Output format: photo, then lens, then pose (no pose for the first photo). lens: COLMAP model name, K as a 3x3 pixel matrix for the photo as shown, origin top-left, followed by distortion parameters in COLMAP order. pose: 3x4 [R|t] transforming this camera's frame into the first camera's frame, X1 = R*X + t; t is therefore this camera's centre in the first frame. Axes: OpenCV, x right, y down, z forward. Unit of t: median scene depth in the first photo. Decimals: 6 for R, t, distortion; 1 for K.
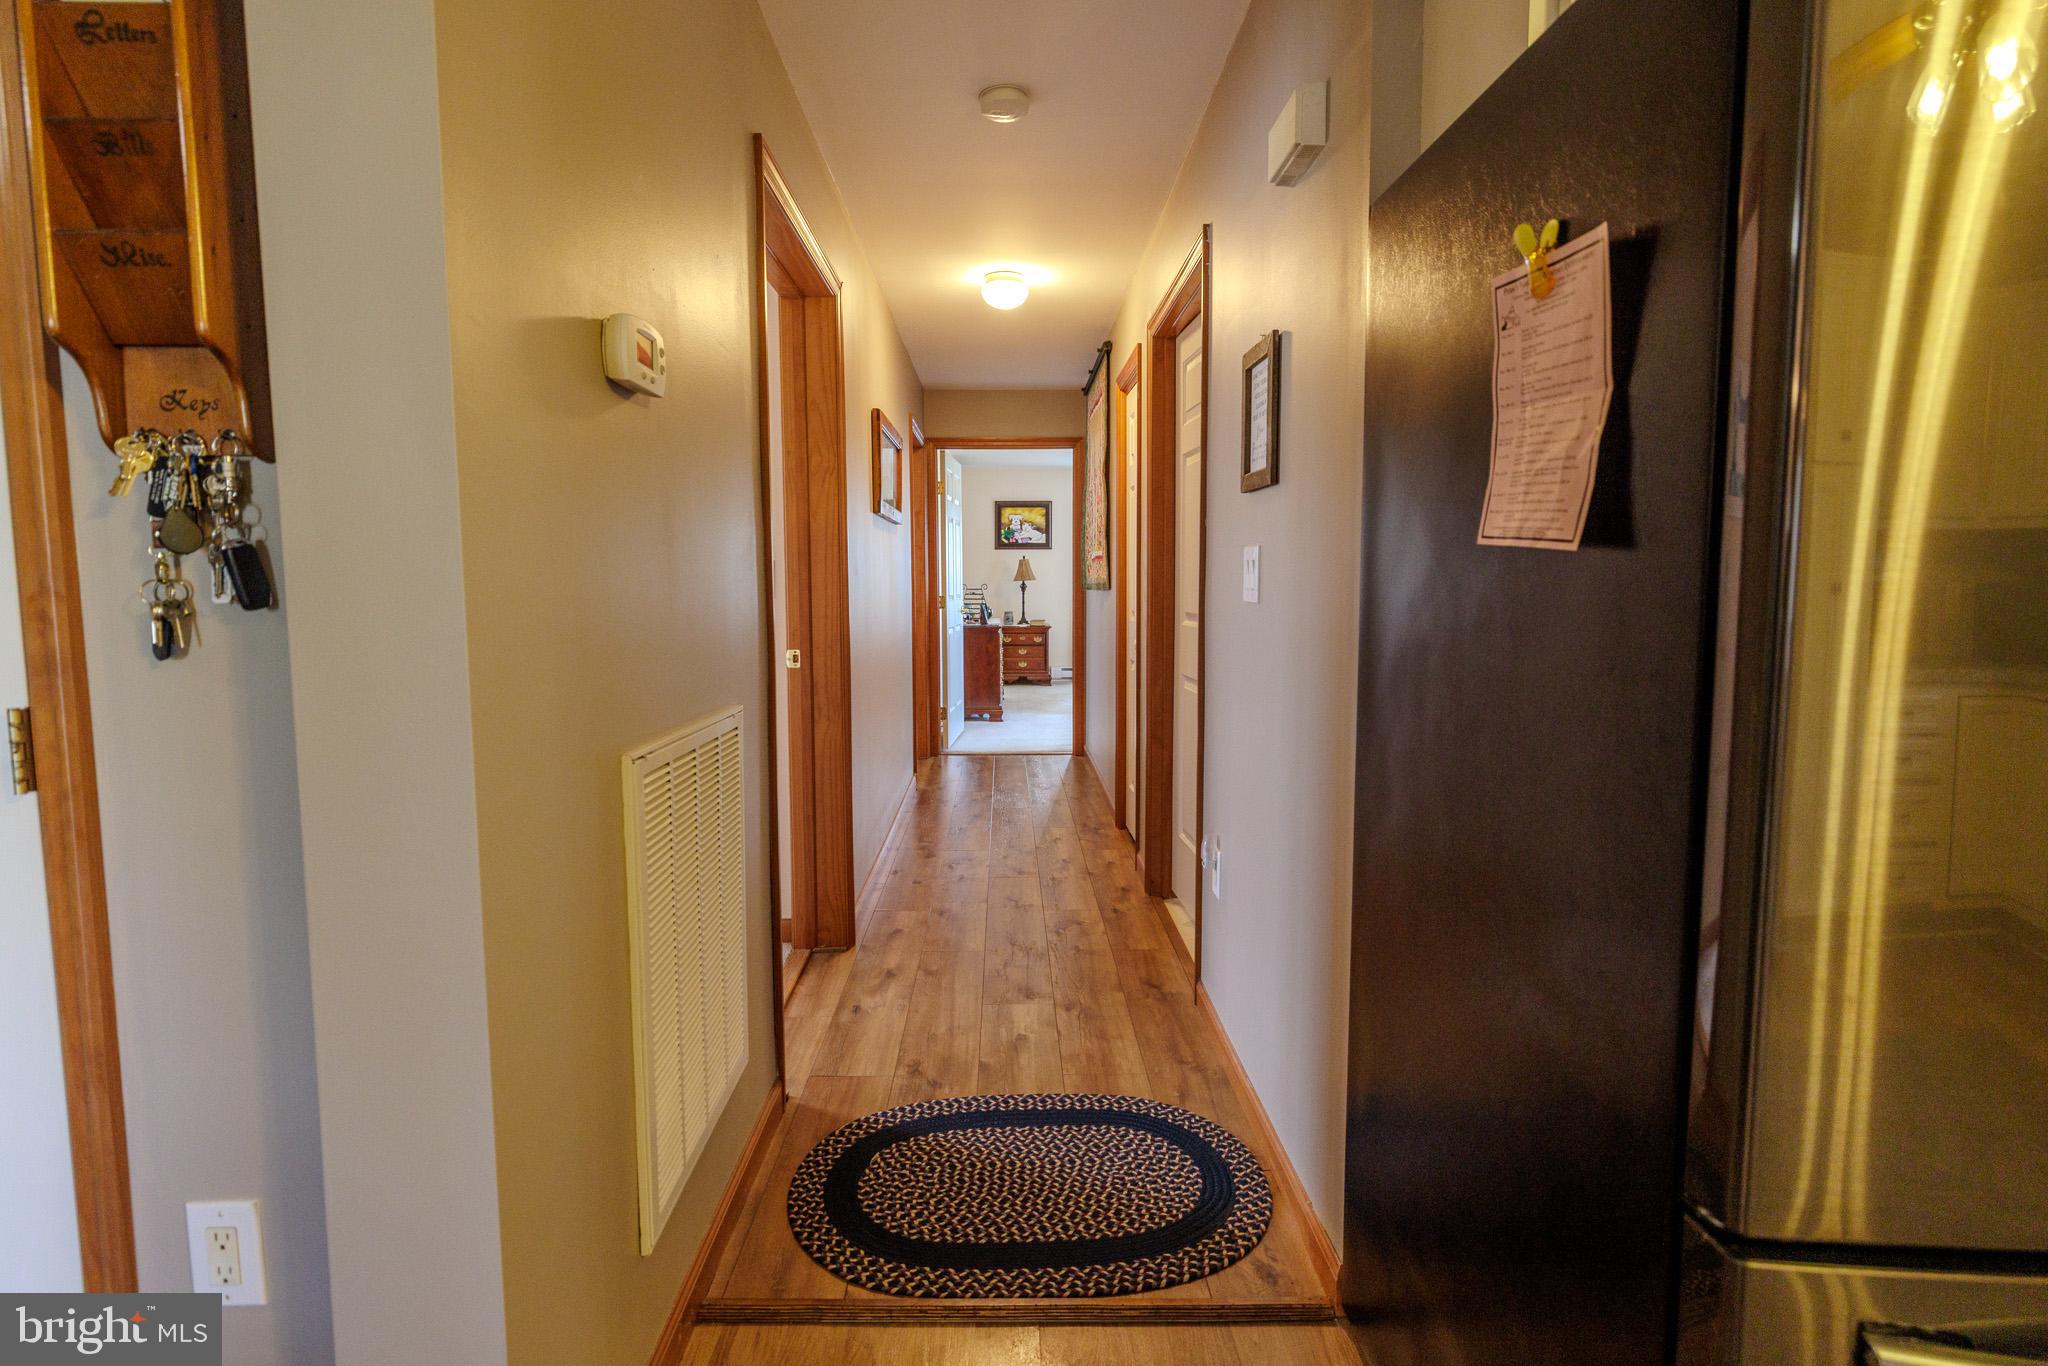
lens RADIAL K [[998.0, 0, 1021.8], [0, 998.0, 679.9], [0, 0, 1]] dist [-0.002694, -0.000050]
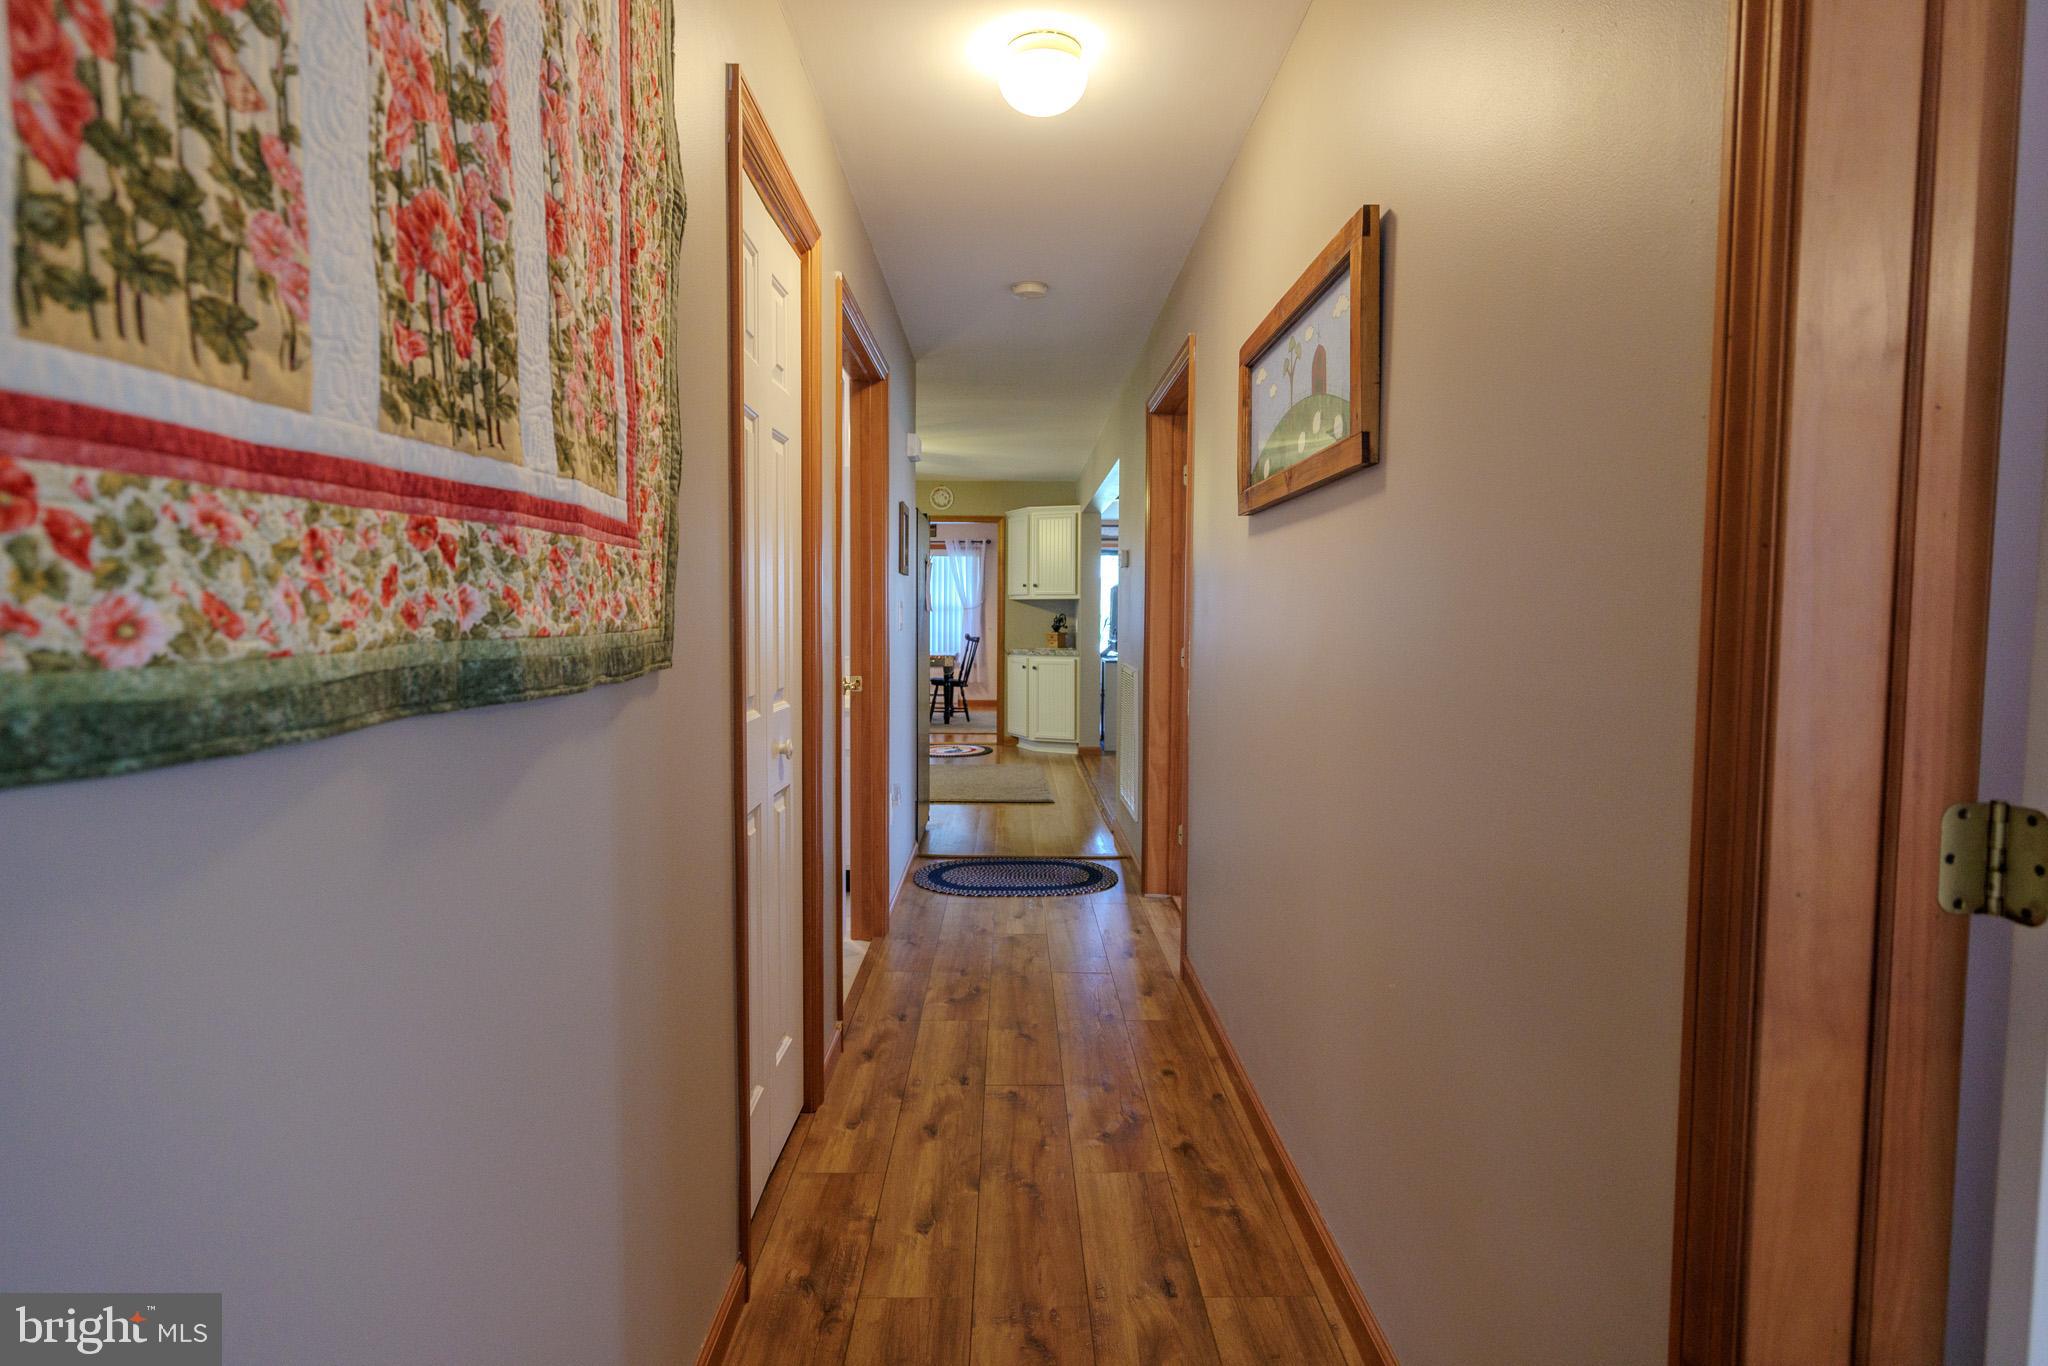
lens RADIAL K [[998.0, 0, 1023.3], [0, 998.0, 679.9], [0, 0, 1]] dist [-0.002694, -0.000050]
pose [[-0.999994, -0.002914, 0.001996, -0.008242], [-0.002583, 0.988748, 0.149569, -0.173204], [-0.002410, 0.149563, -0.988749, 1.808361]]
